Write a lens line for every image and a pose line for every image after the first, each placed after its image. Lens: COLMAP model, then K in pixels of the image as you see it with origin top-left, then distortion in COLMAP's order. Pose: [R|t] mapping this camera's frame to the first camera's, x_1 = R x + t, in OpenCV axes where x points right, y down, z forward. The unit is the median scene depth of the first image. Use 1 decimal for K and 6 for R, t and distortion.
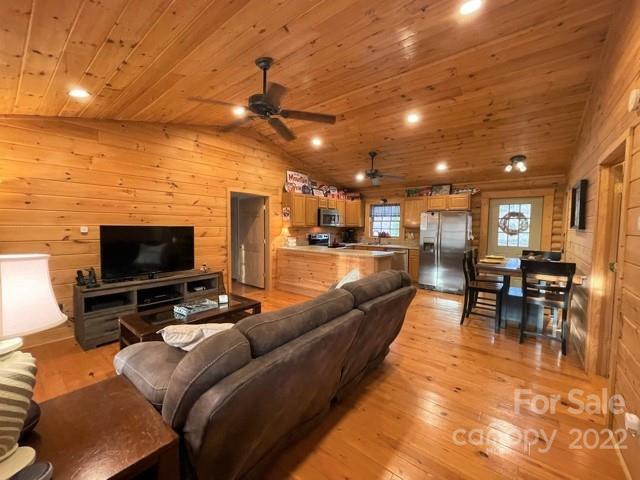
lens RADIAL K [[261.1, 0, 320.0], [0, 261.1, 240.0], [0, 0, 1]] dist [-0.001539, 0.000259]
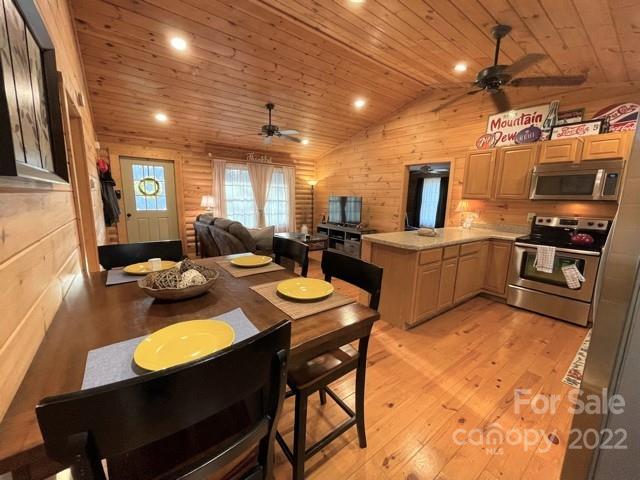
lens RADIAL K [[261.1, 0, 320.0], [0, 261.1, 240.0], [0, 0, 1]] dist [-0.001539, 0.000259]
pose [[-0.242987, 0.145338, -0.959080, 0.637093], [-0.080296, 0.982305, 0.169201, -0.028467], [0.966700, 0.118124, -0.227018, 0.724673]]
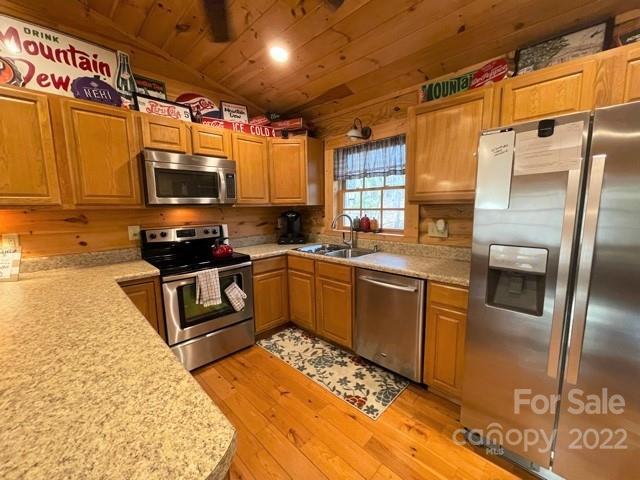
lens RADIAL K [[261.1, 0, 320.0], [0, 261.1, 240.0], [0, 0, 1]] dist [-0.001539, 0.000259]
pose [[0.994180, -0.008362, -0.107407, 0.253936], [0.015806, 0.997516, 0.068644, -0.028788], [0.106566, -0.069942, 0.991843, 0.704313]]
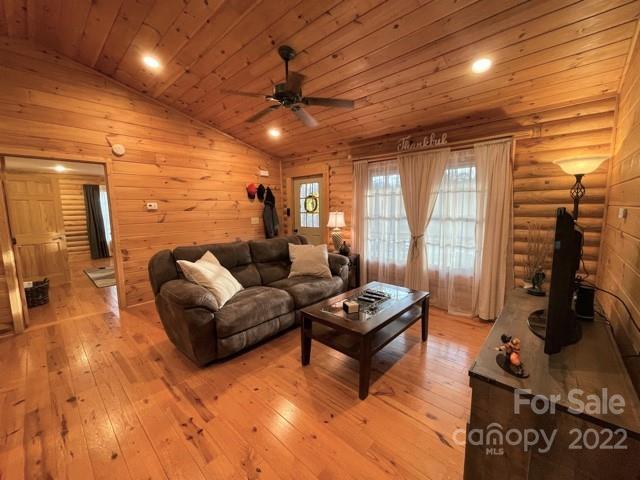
lens RADIAL K [[261.1, 0, 320.0], [0, 261.1, 240.0], [0, 0, 1]] dist [-0.001539, 0.000259]
pose [[-0.997768, -0.006595, 0.066447, -0.157384], [0.005194, 0.984430, 0.175698, -0.043608], [-0.066571, 0.175651, -0.982199, 0.827497]]
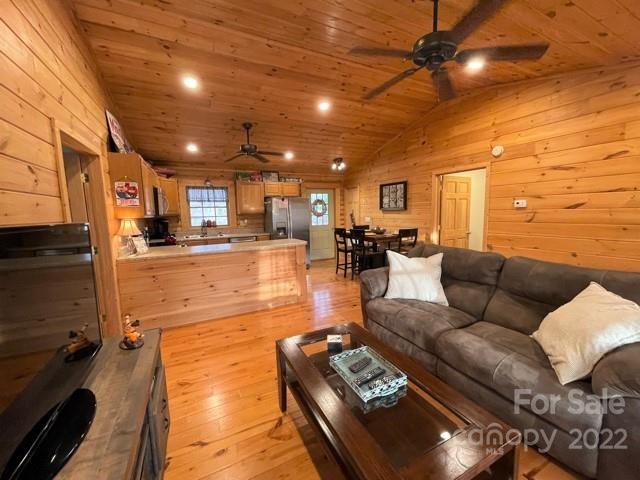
lens RADIAL K [[261.1, 0, 320.0], [0, 261.1, 240.0], [0, 0, 1]] dist [-0.001539, 0.000259]
pose [[0.422884, -0.118301, 0.898429, -0.418592], [0.075940, 0.992581, 0.094954, -0.024475], [-0.902996, 0.028072, 0.428730, 0.380138]]
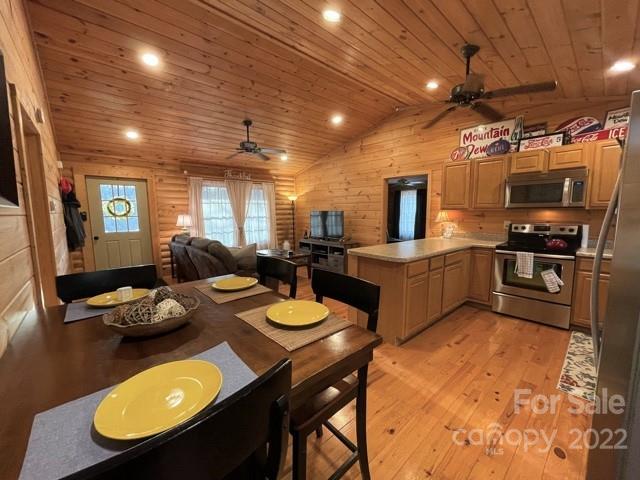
lens RADIAL K [[261.1, 0, 320.0], [0, 261.1, 240.0], [0, 0, 1]] dist [-0.001539, 0.000259]
pose [[-0.165592, 0.100462, -0.981064, 0.624907], [-0.048869, 0.992740, 0.109907, -0.028476], [0.984983, 0.066144, -0.159480, 0.713883]]
